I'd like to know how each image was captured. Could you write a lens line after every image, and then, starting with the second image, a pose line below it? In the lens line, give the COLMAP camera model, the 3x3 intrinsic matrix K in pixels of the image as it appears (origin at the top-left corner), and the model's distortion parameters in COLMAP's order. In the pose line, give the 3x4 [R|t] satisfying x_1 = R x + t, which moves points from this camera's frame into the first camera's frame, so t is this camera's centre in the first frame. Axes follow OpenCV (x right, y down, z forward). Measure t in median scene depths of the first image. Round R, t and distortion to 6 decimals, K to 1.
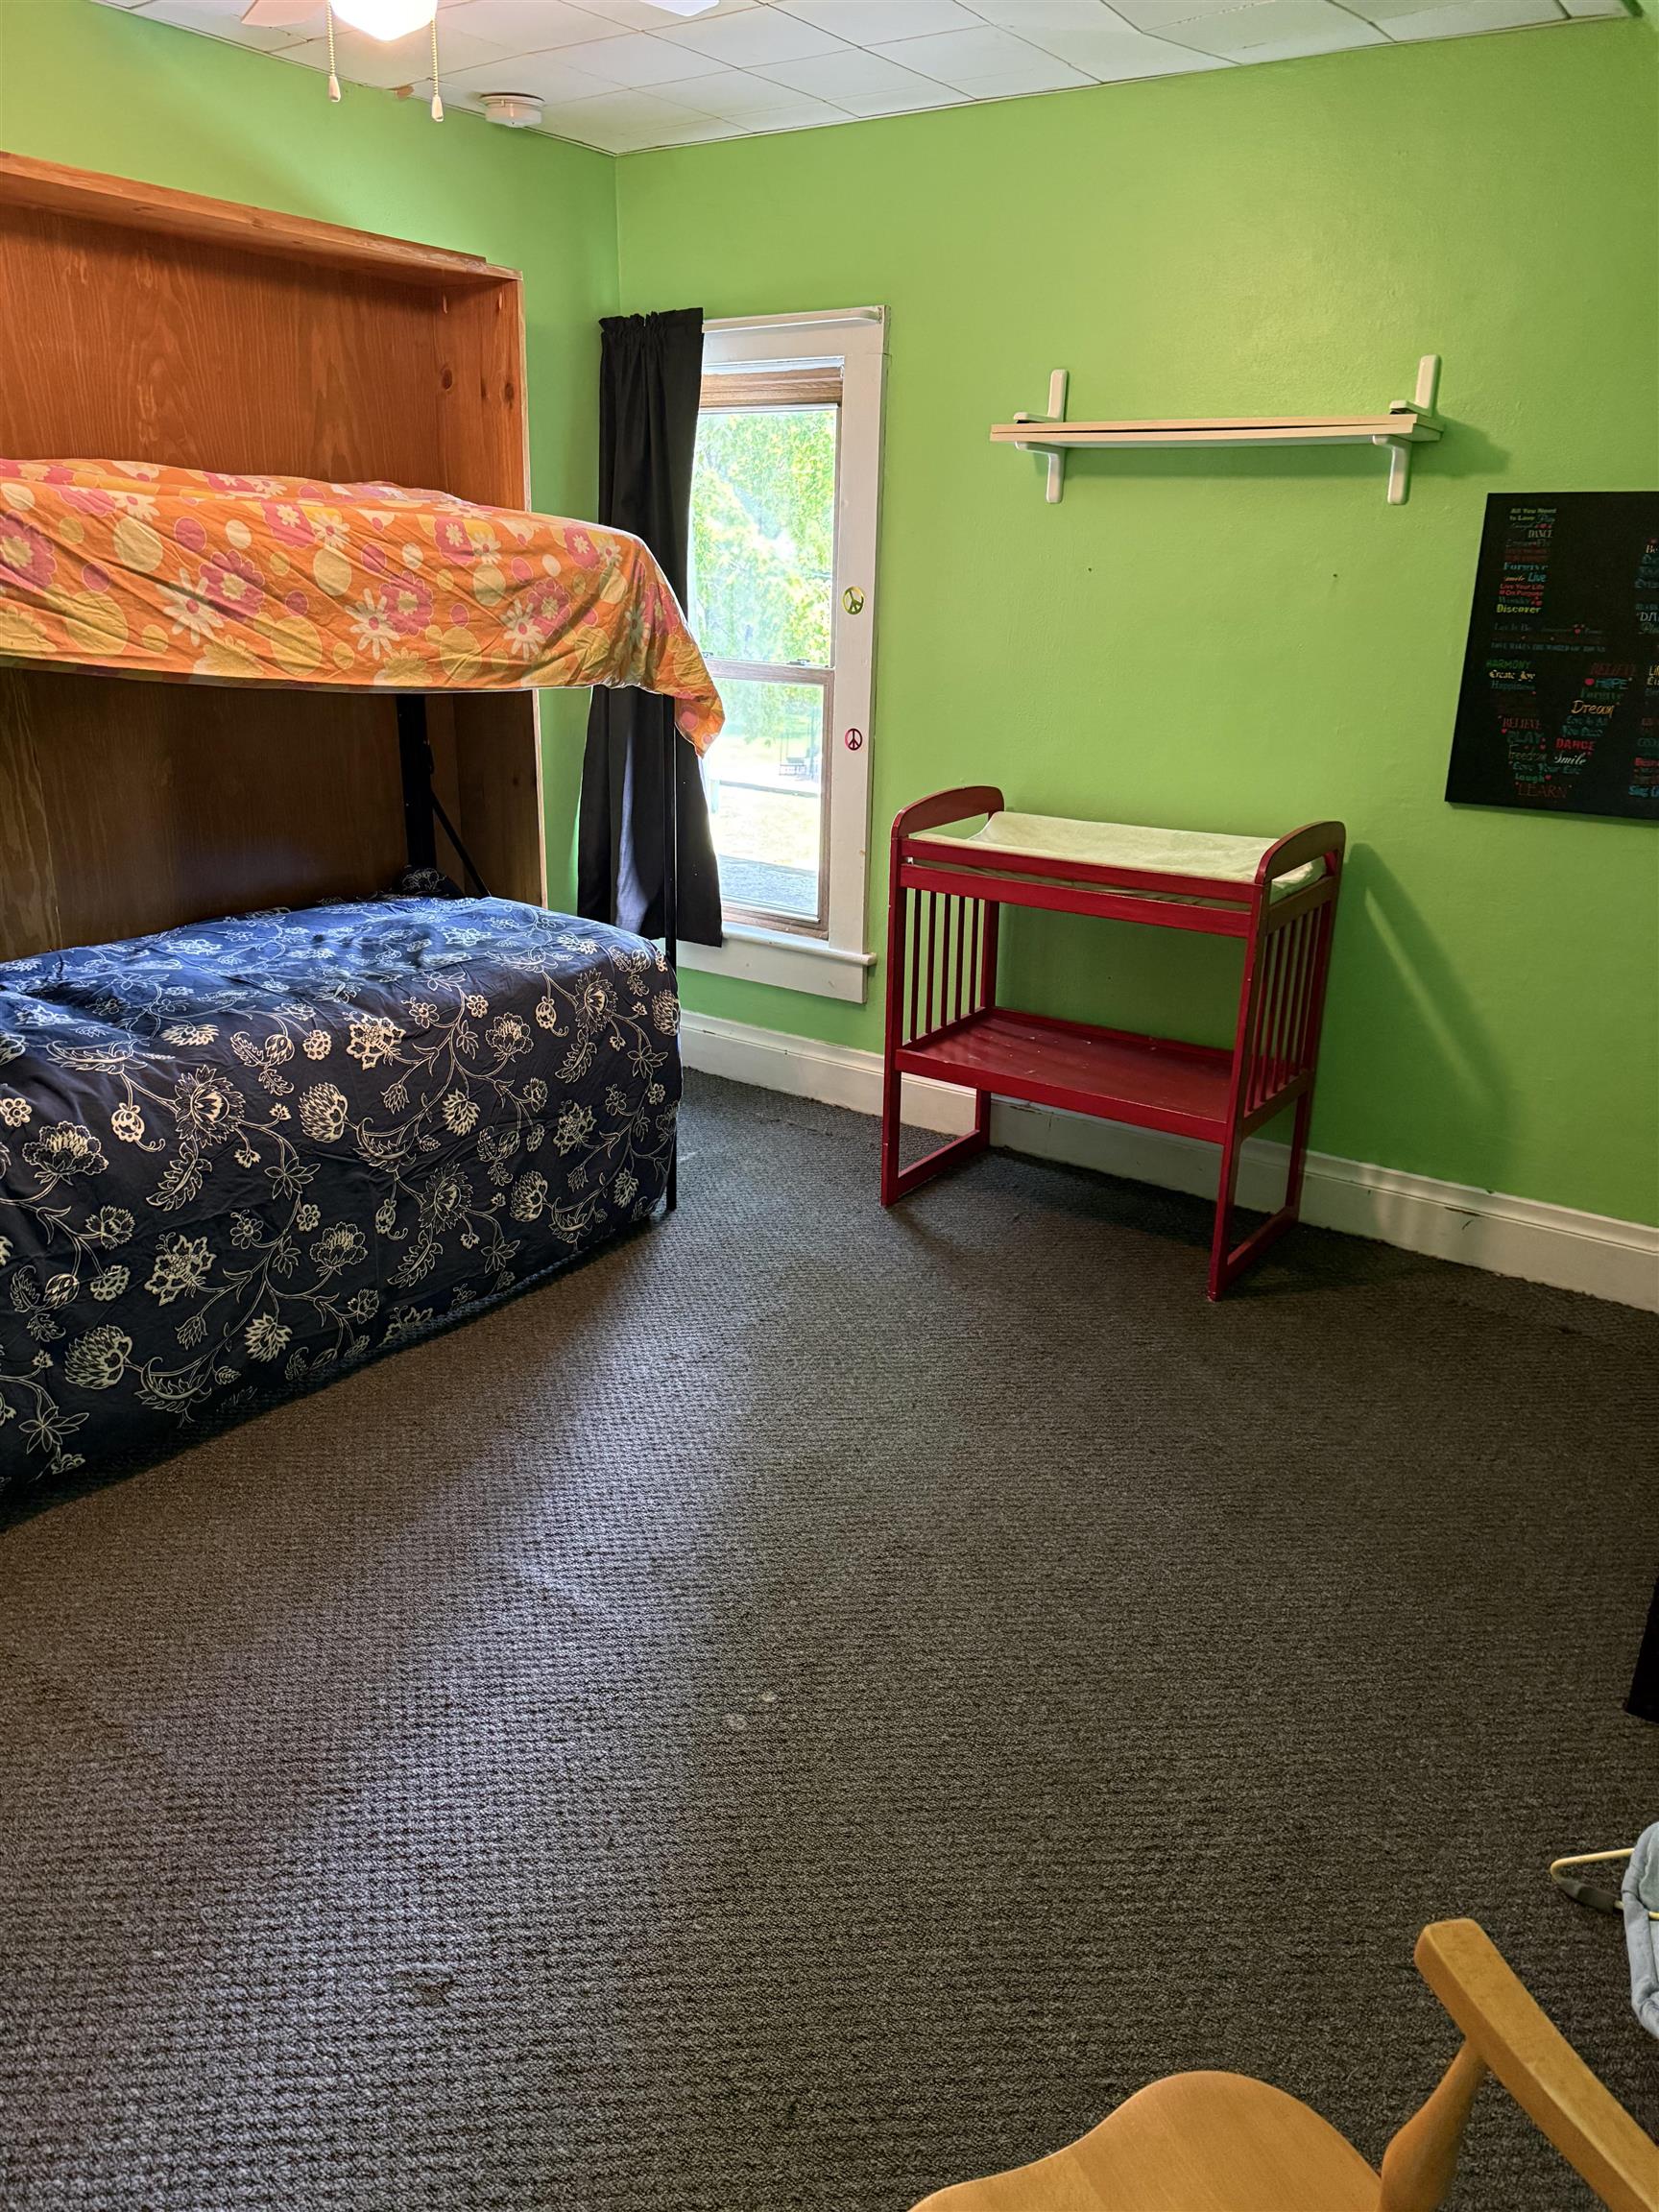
lens RADIAL K [[1547.2, 0, 825.6], [0, 1547.2, 1090.6], [0, 0, 1]] dist [0.095279, -0.155924]
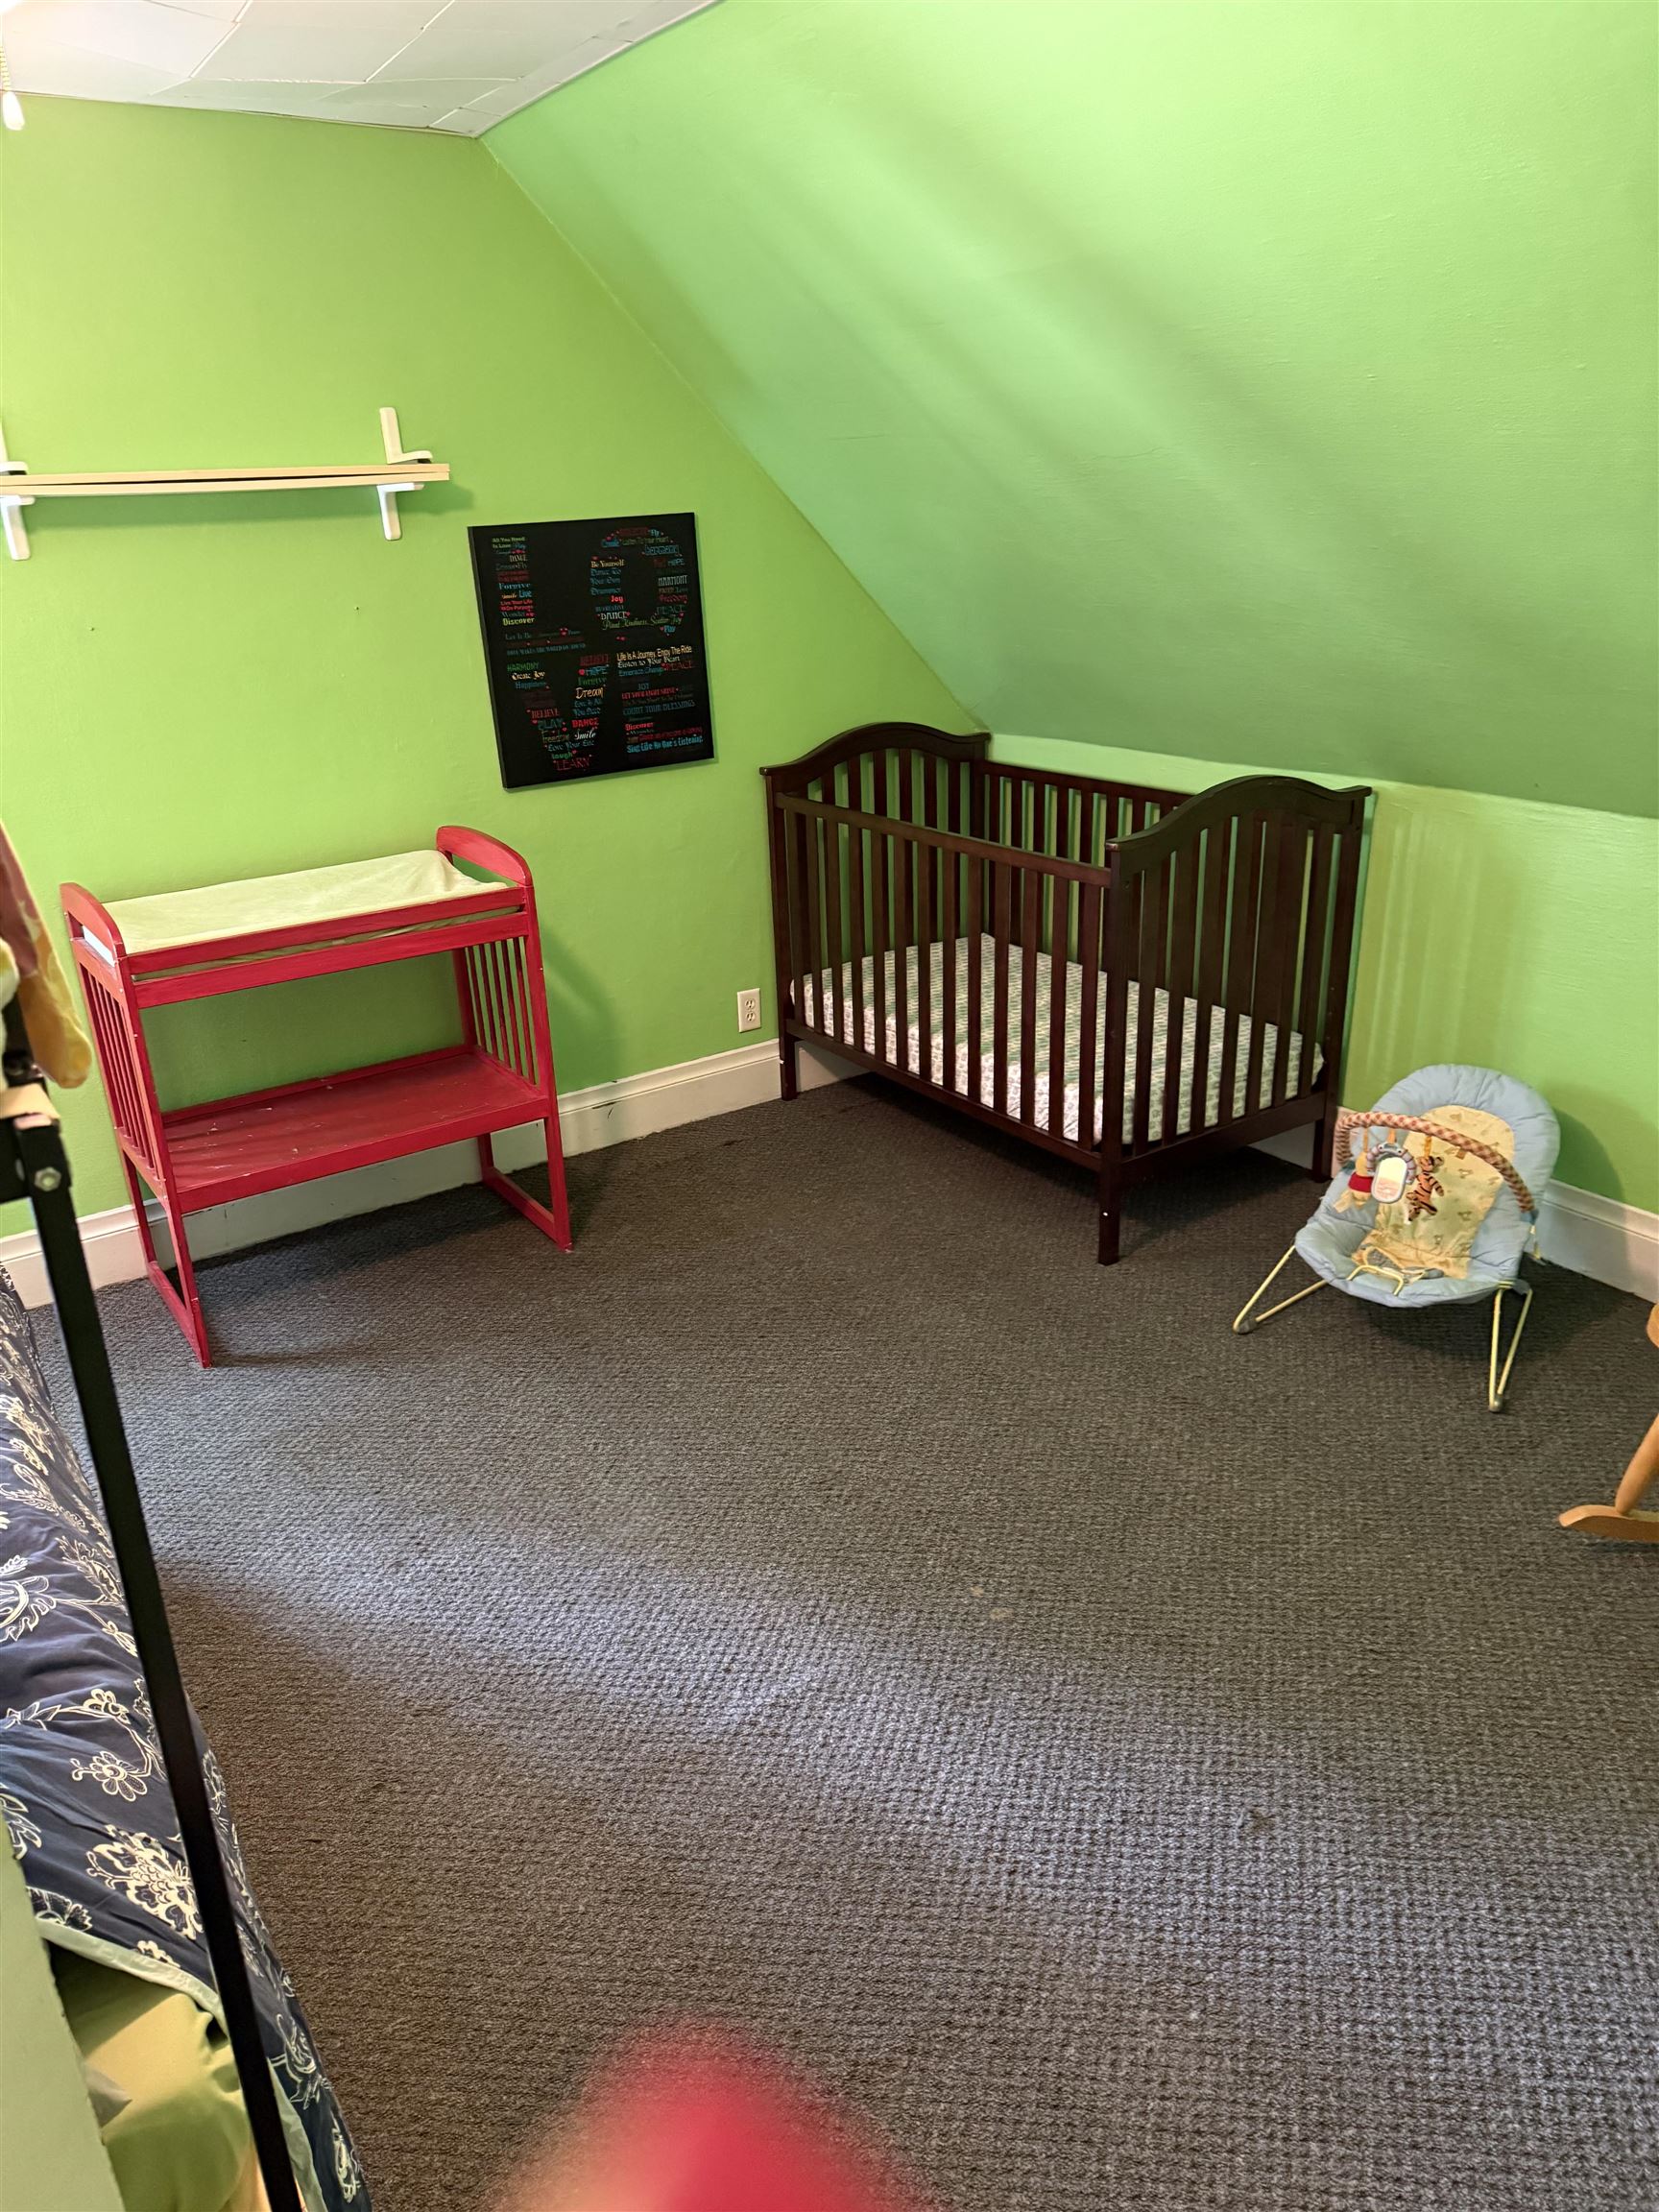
lens RADIAL K [[1512.7, 0, 829.5], [0, 1512.7, 1106.0], [0, 0, 1]] dist [0.095473, -0.232271]
pose [[0.351710, -0.377554, 0.856594, -0.615330], [0.344665, 0.903004, 0.256494, -0.185553], [-0.870348, 0.205026, 0.447726, 0.335600]]
